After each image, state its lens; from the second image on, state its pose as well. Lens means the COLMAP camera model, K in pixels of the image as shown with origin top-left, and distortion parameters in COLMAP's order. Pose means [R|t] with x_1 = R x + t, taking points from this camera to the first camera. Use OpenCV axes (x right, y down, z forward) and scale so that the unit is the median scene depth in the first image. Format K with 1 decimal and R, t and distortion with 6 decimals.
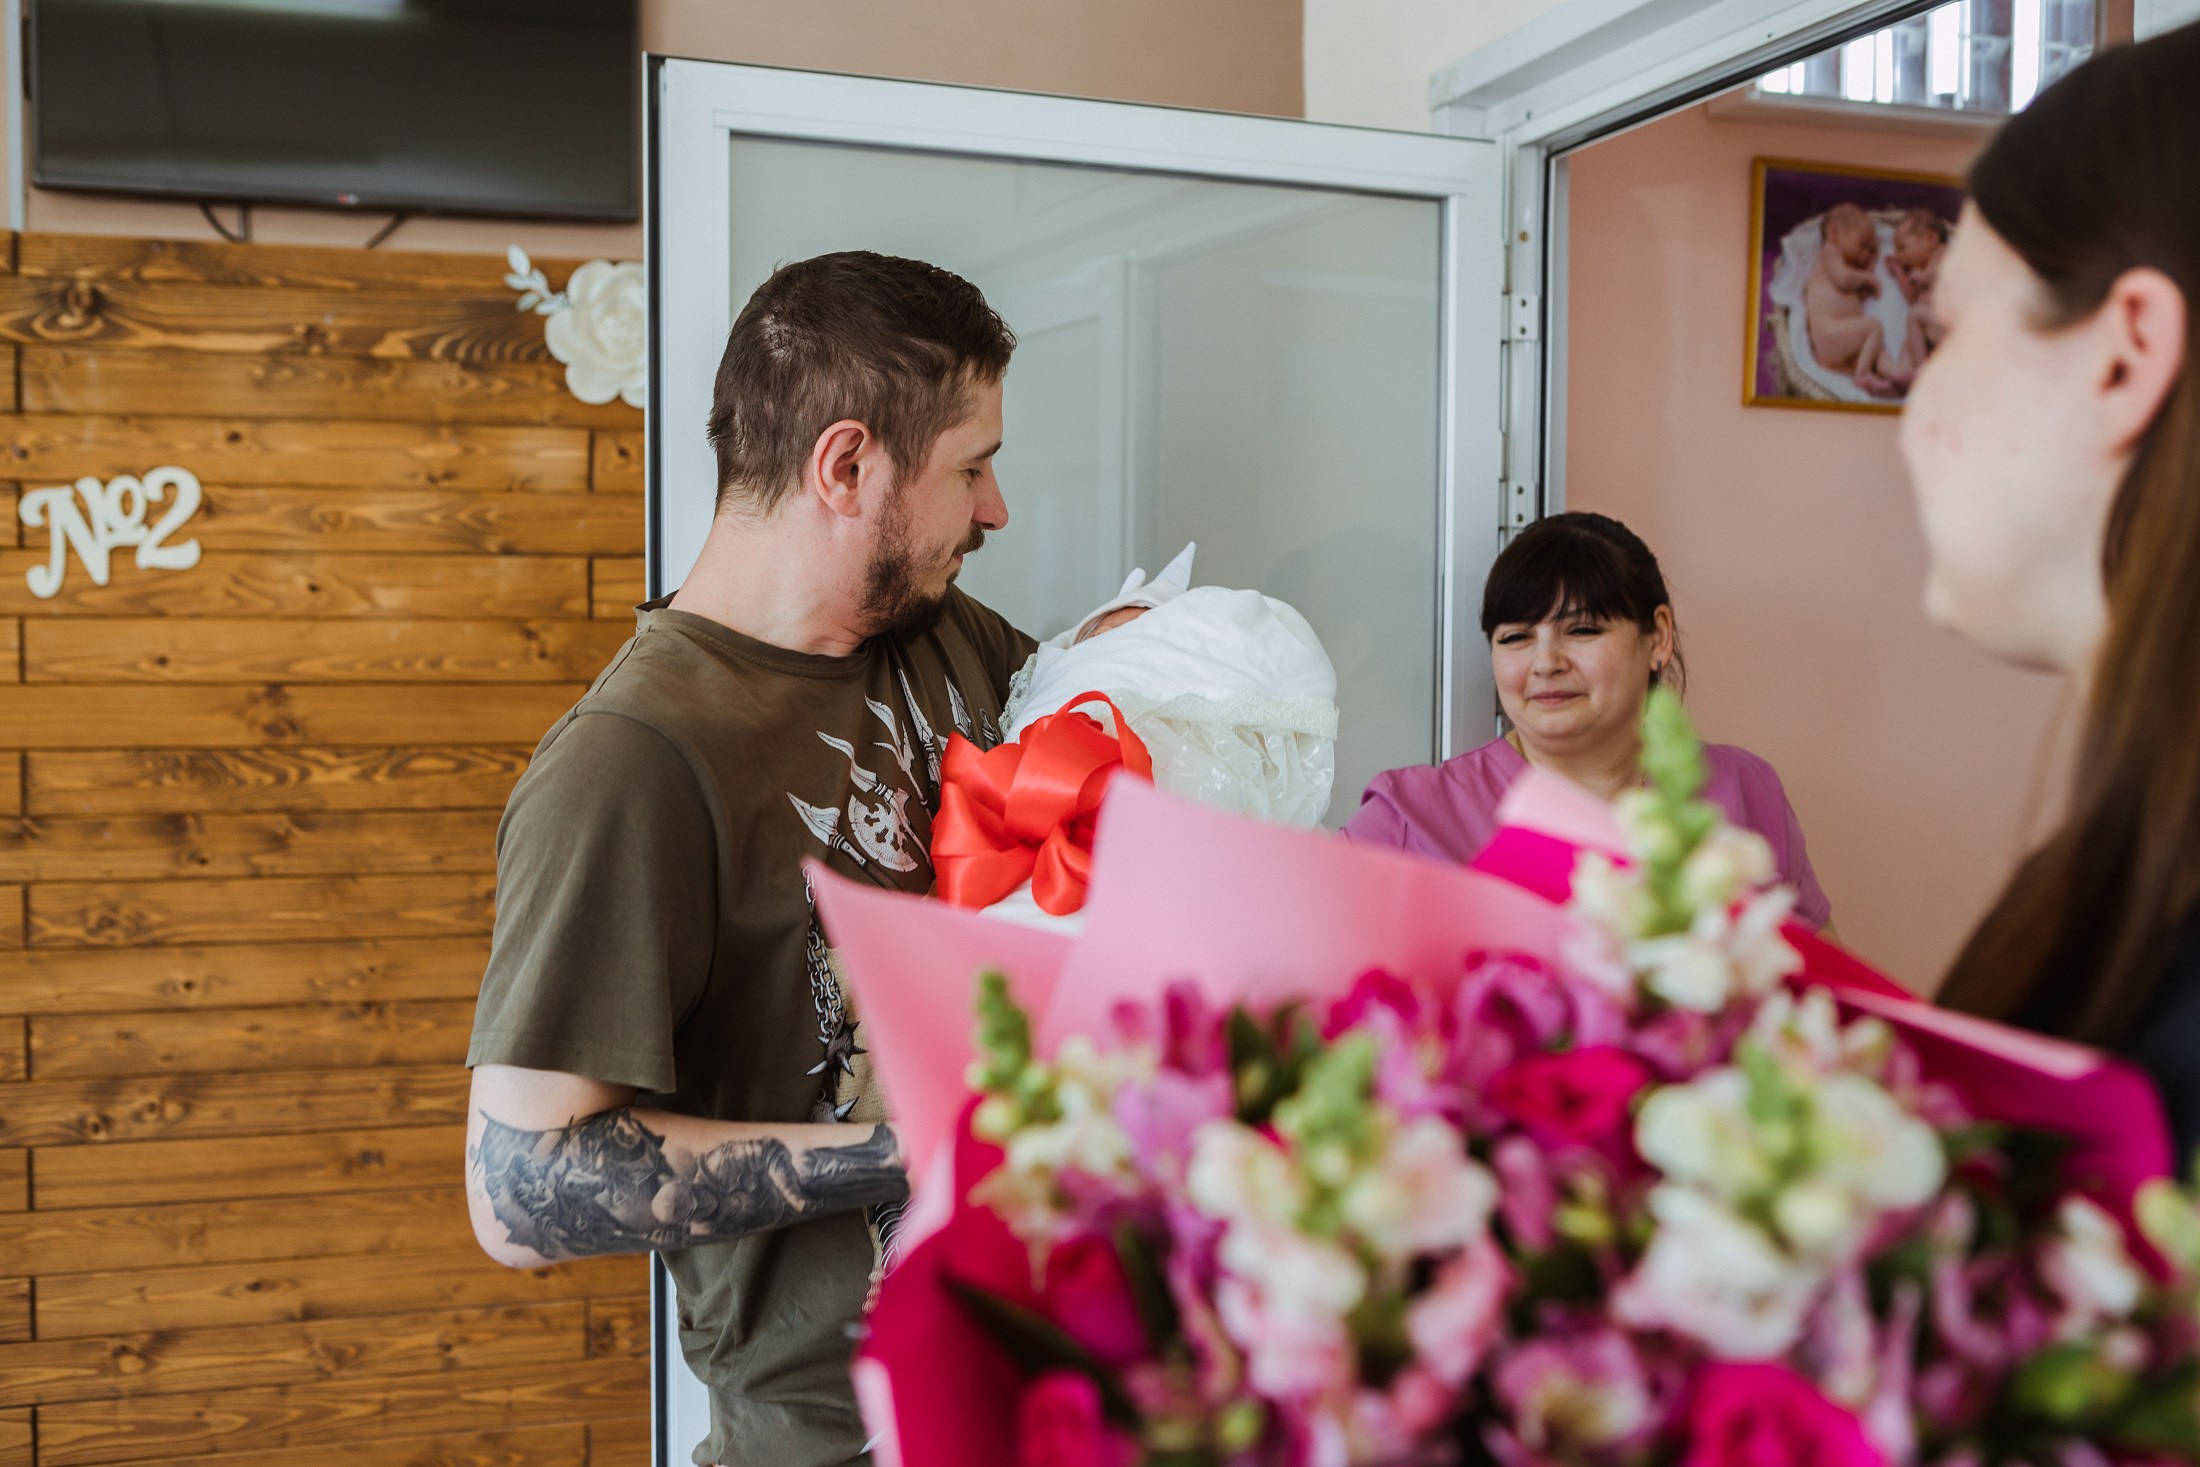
lens RADIAL K [[2239.3, 0, 1100.0], [0, 2239.3, 733.5], [0, 0, 1]] dist [-0.026505, 0.017897]
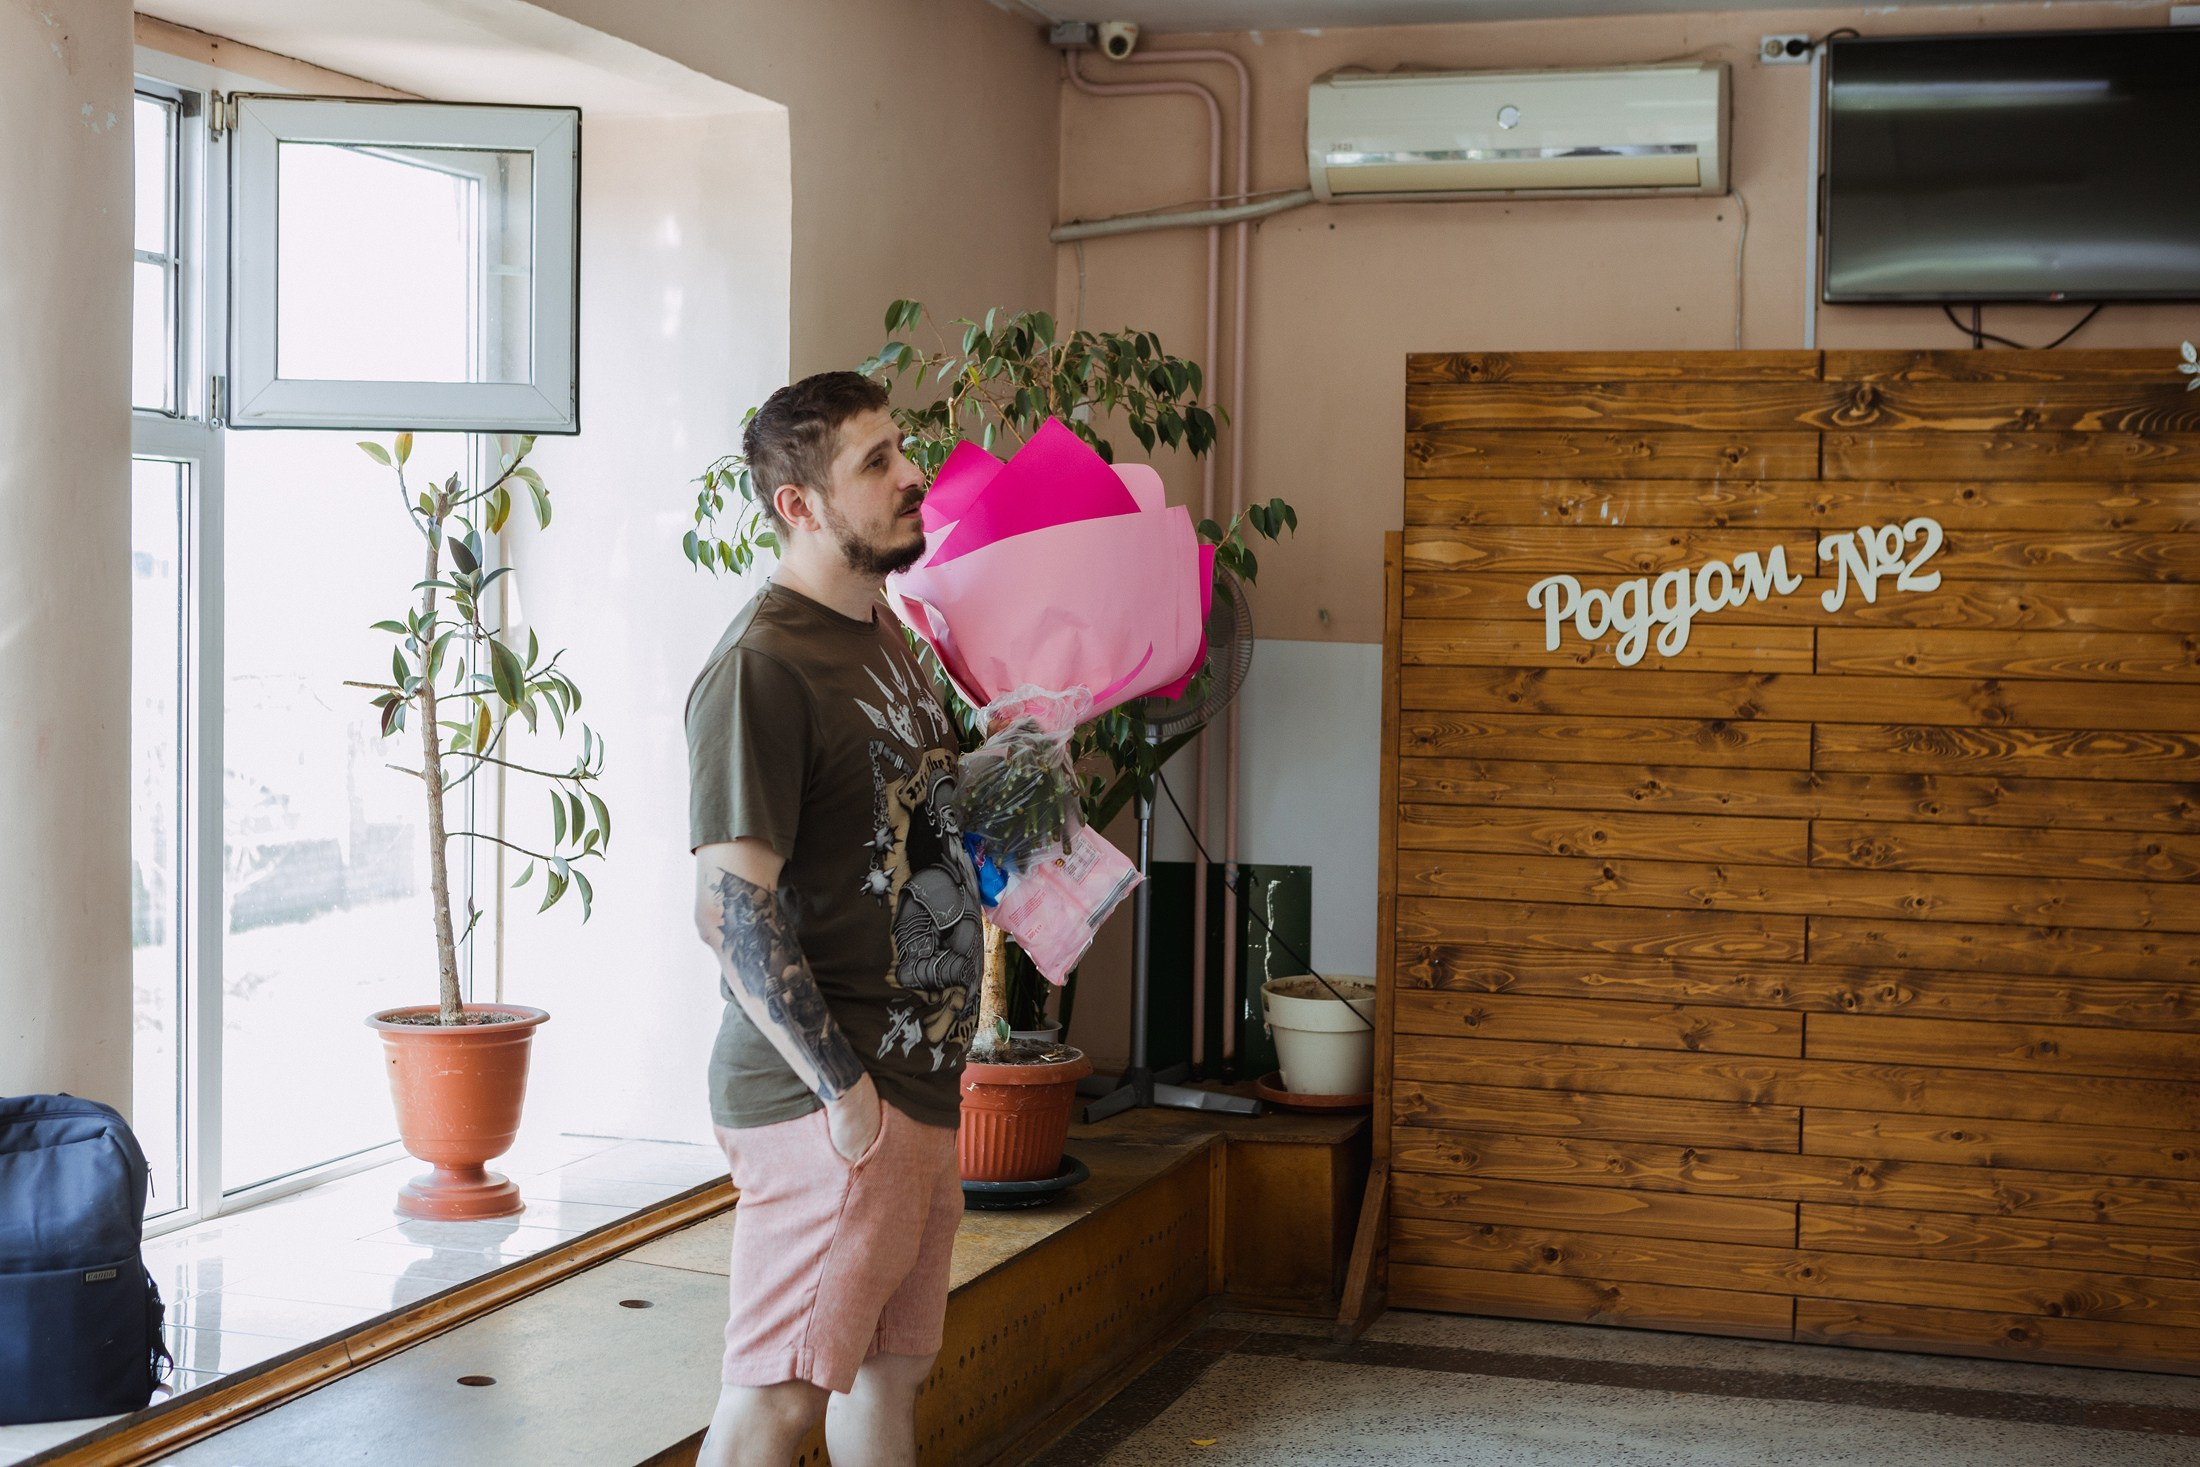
lens RADIAL K [[3050.4, 0, 1131.0], [0, 3050.4, 702.8], [0, 0, 1]] dist [-0.049323, -0.043283]
pose [[0.816684, 0.026413, -0.576480, 0.252170], [-0.041503, 0.999054, -0.013021, 0.036437], [0.575590, 0.034560, 0.817008, -0.764966]]
